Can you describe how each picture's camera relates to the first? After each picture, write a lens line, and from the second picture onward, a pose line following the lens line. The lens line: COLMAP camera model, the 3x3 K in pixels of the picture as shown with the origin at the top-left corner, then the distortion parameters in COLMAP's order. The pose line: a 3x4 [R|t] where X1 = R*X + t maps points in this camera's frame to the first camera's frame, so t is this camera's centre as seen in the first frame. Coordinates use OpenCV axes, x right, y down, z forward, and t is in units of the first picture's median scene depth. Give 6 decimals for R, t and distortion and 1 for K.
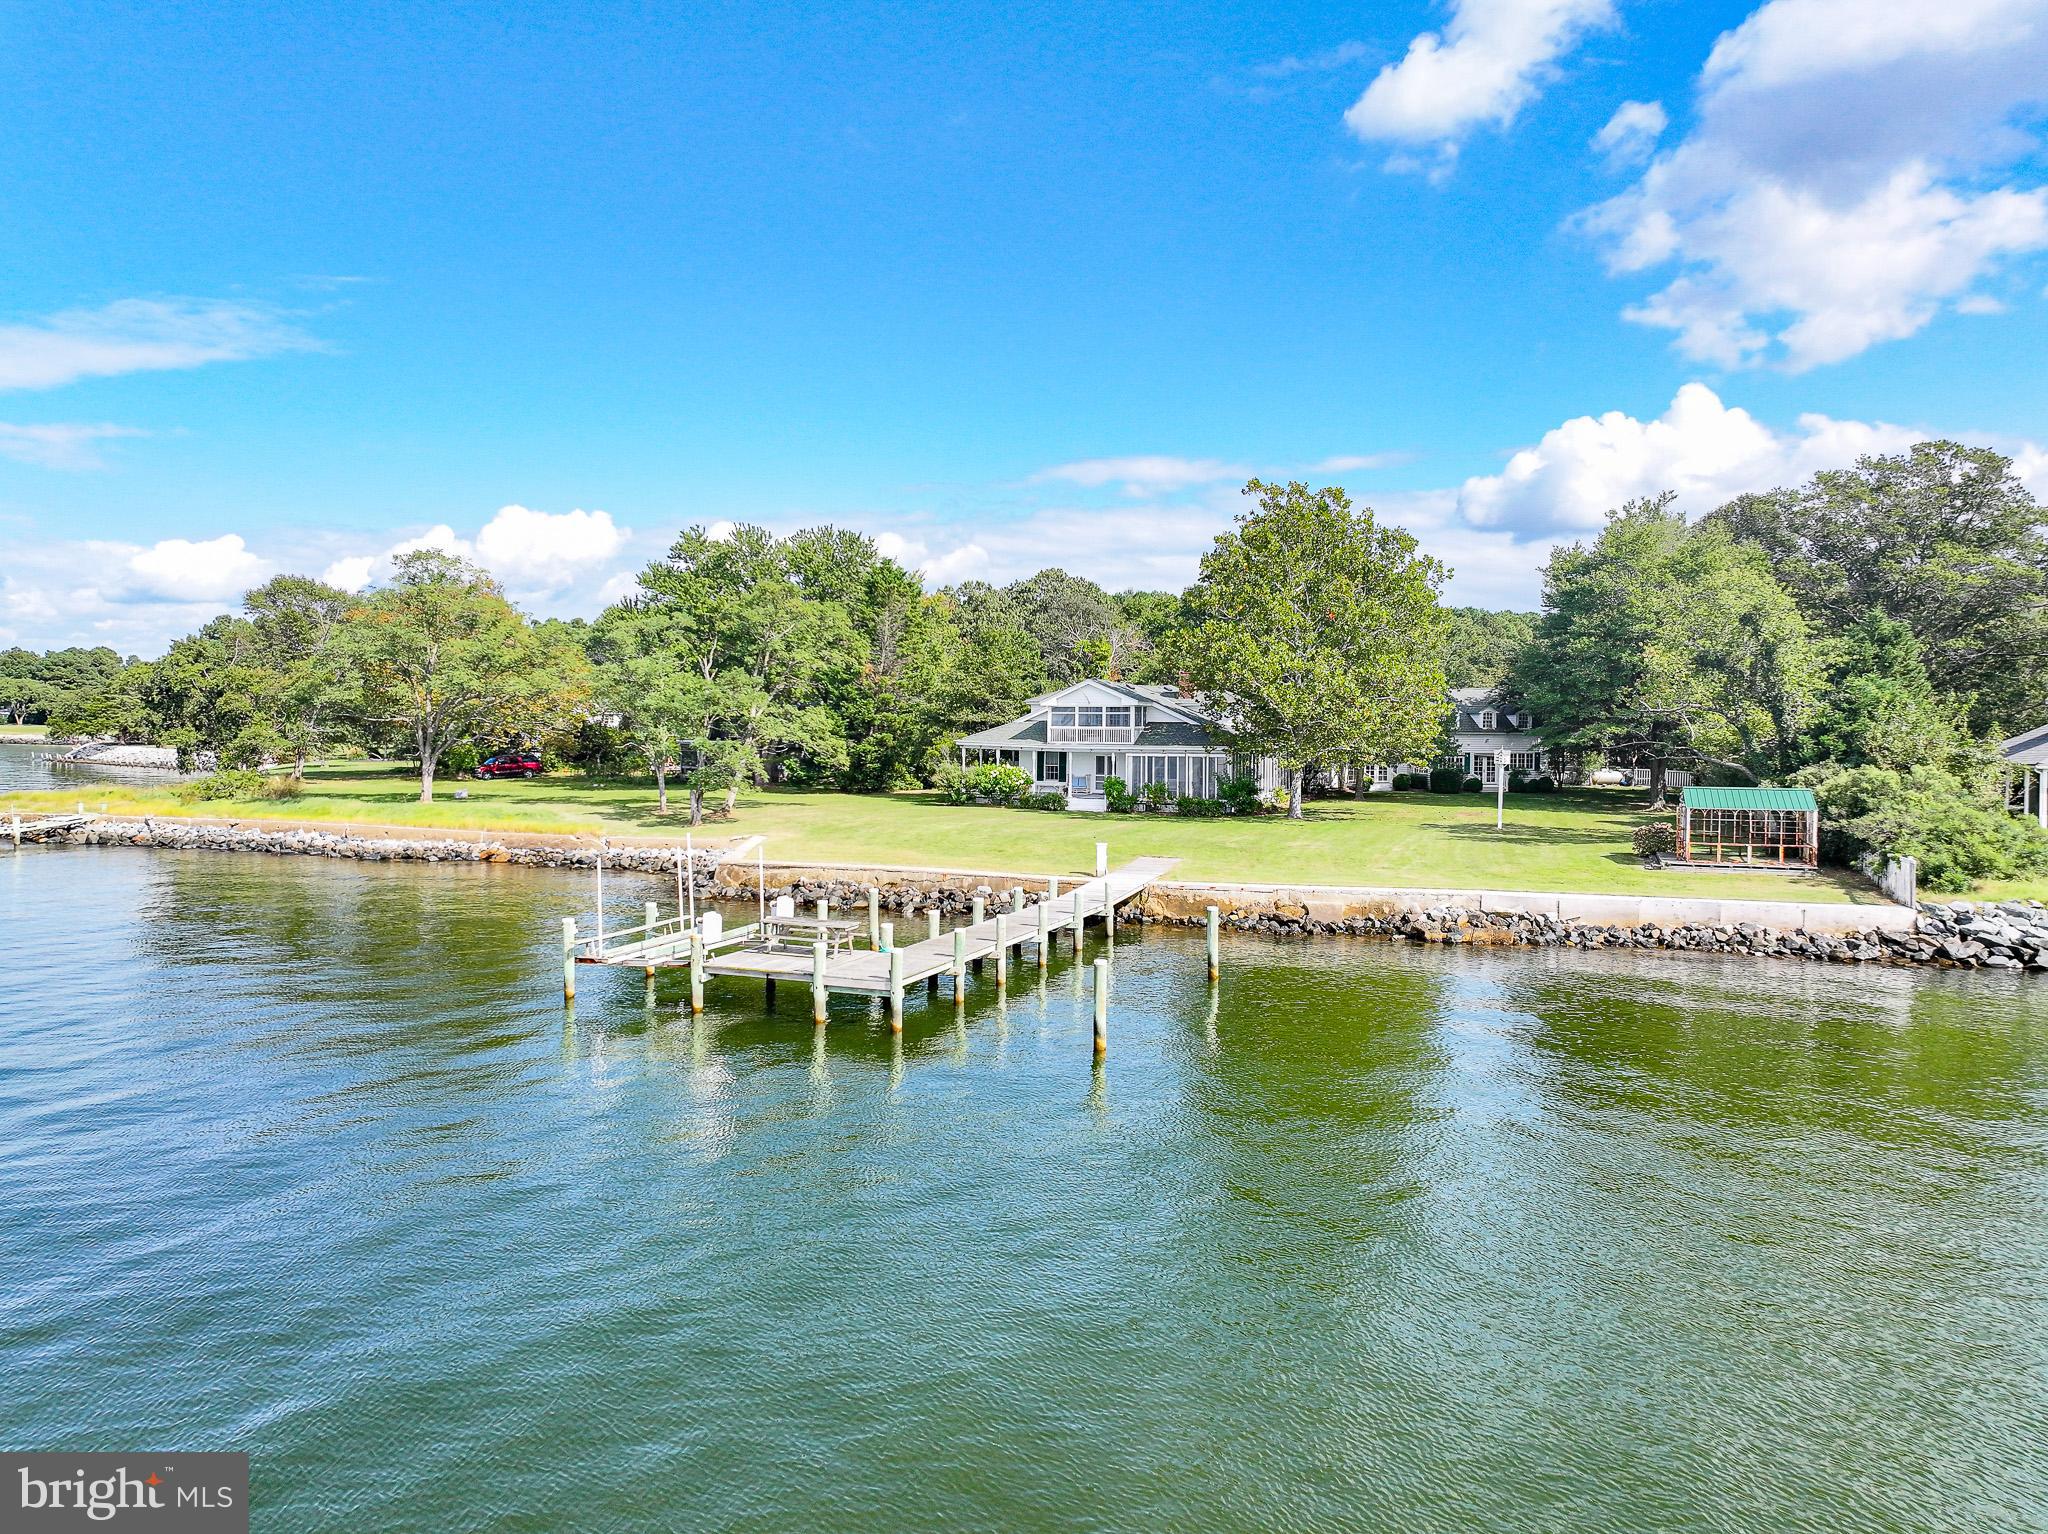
lens RADIAL K [[1427.9, 0, 1034.1], [0, 1427.9, 769.8], [0, 0, 1]] dist [-0.001288, 0.010955]
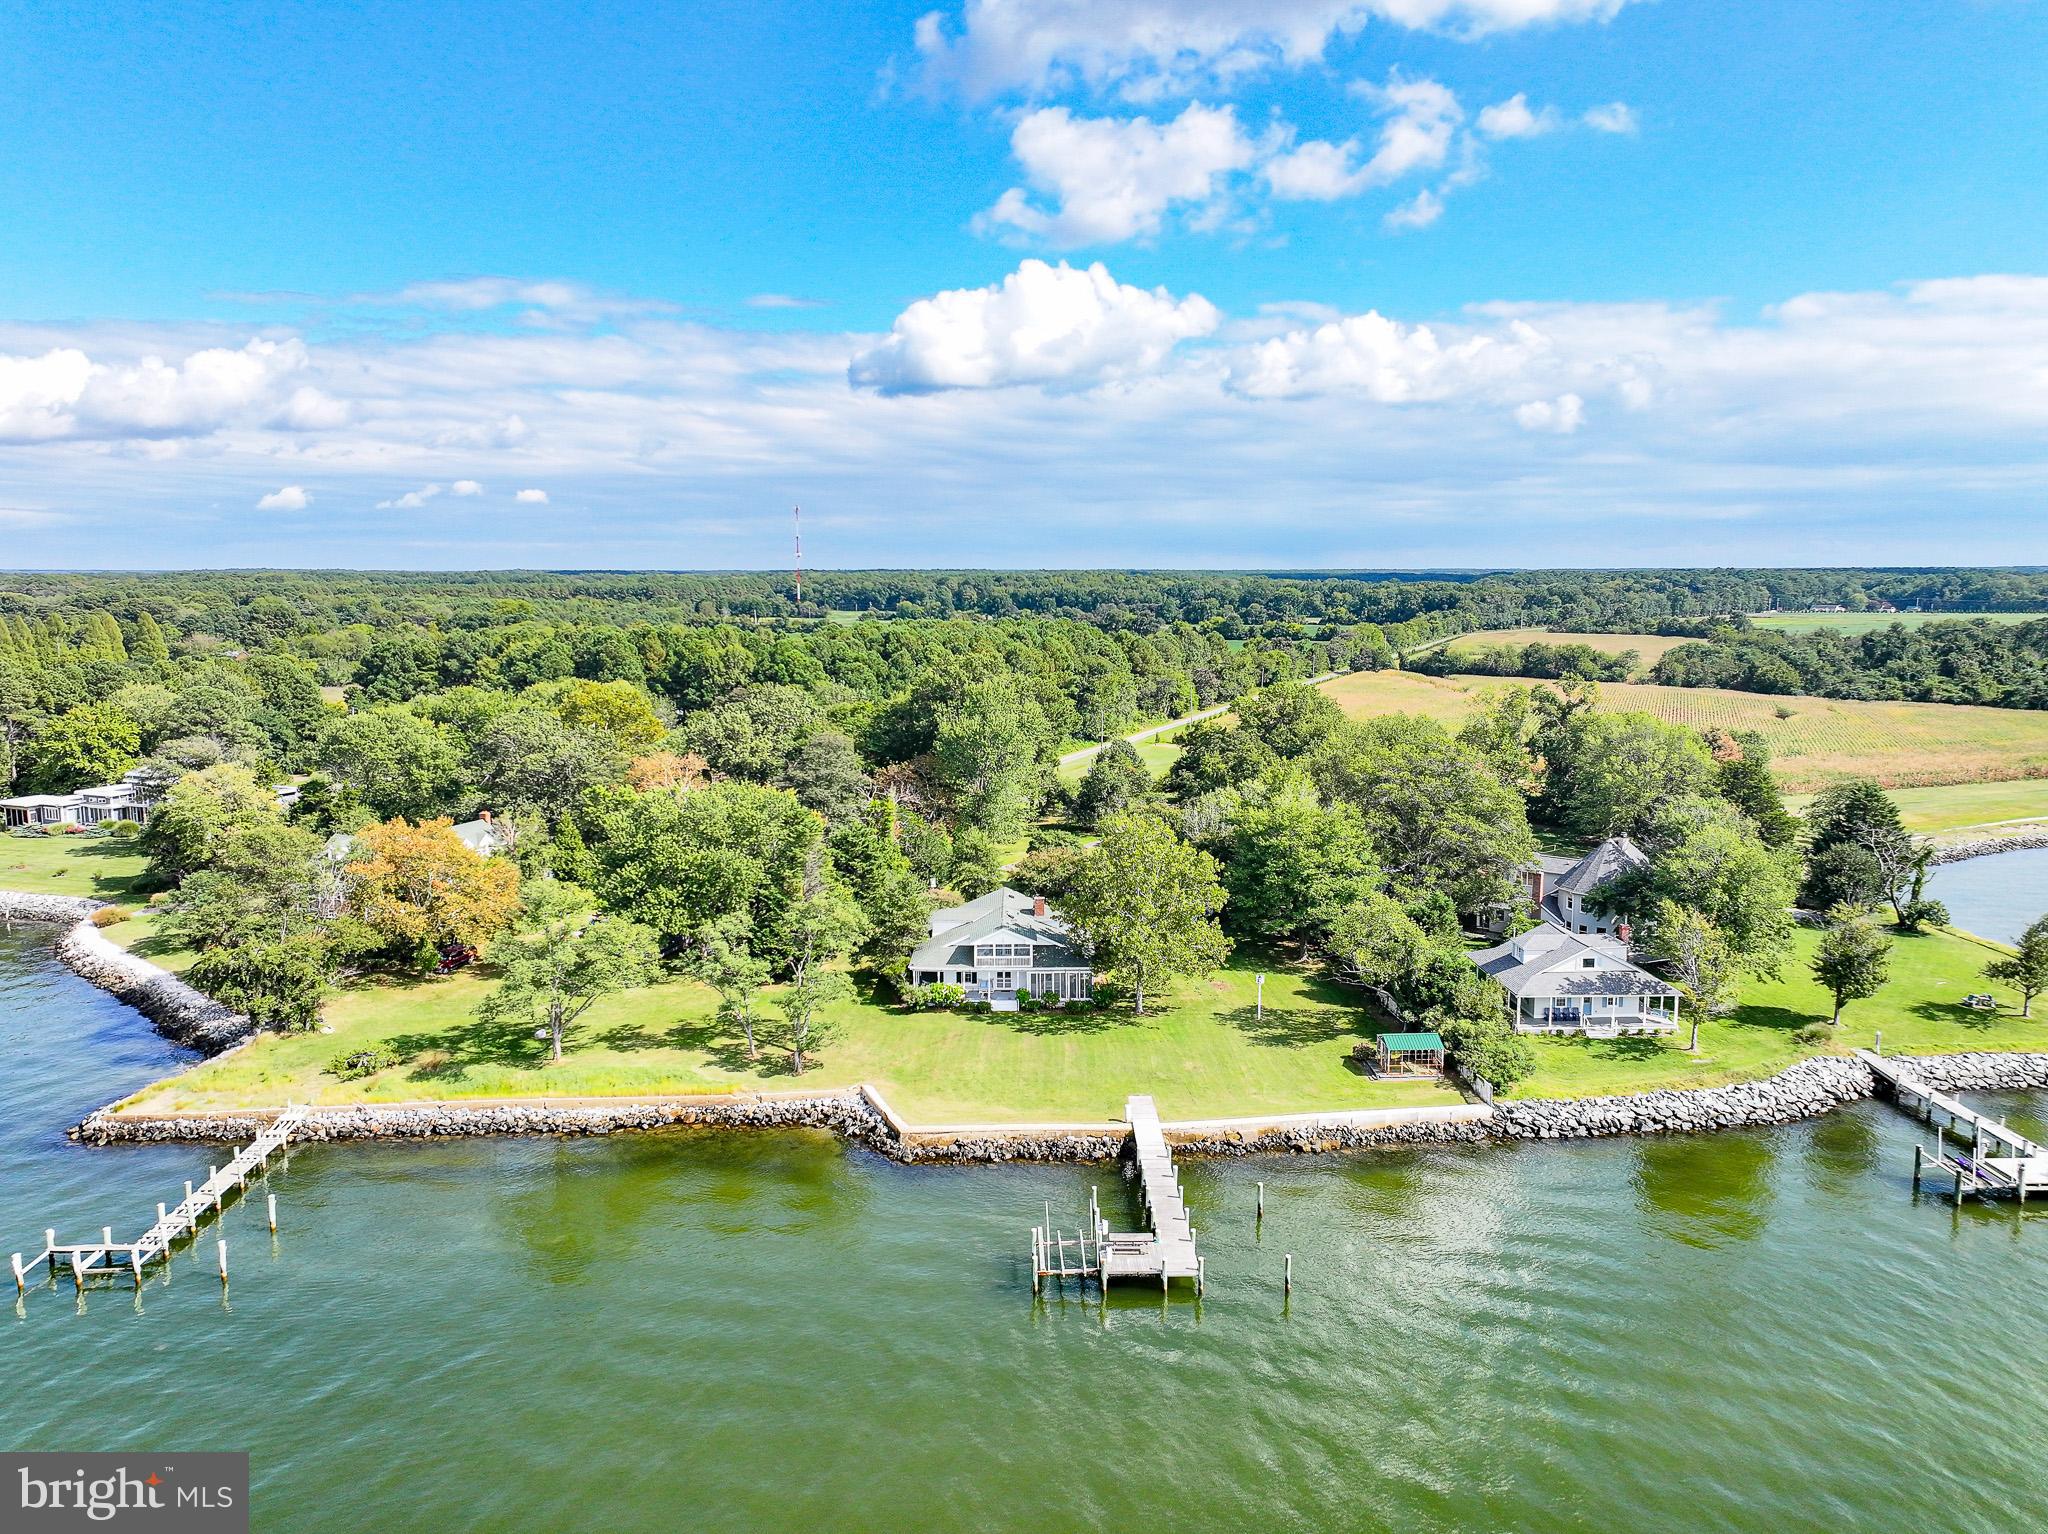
lens RADIAL K [[1427.9, 0, 1031.5], [0, 1427.9, 766.5], [0, 0, 1]] dist [-0.001288, 0.010955]
pose [[0.924127, -0.064823, 0.376545, -0.561740], [0.024834, 0.993610, 0.110104, -0.451363], [-0.381276, -0.092399, 0.919832, -0.486222]]
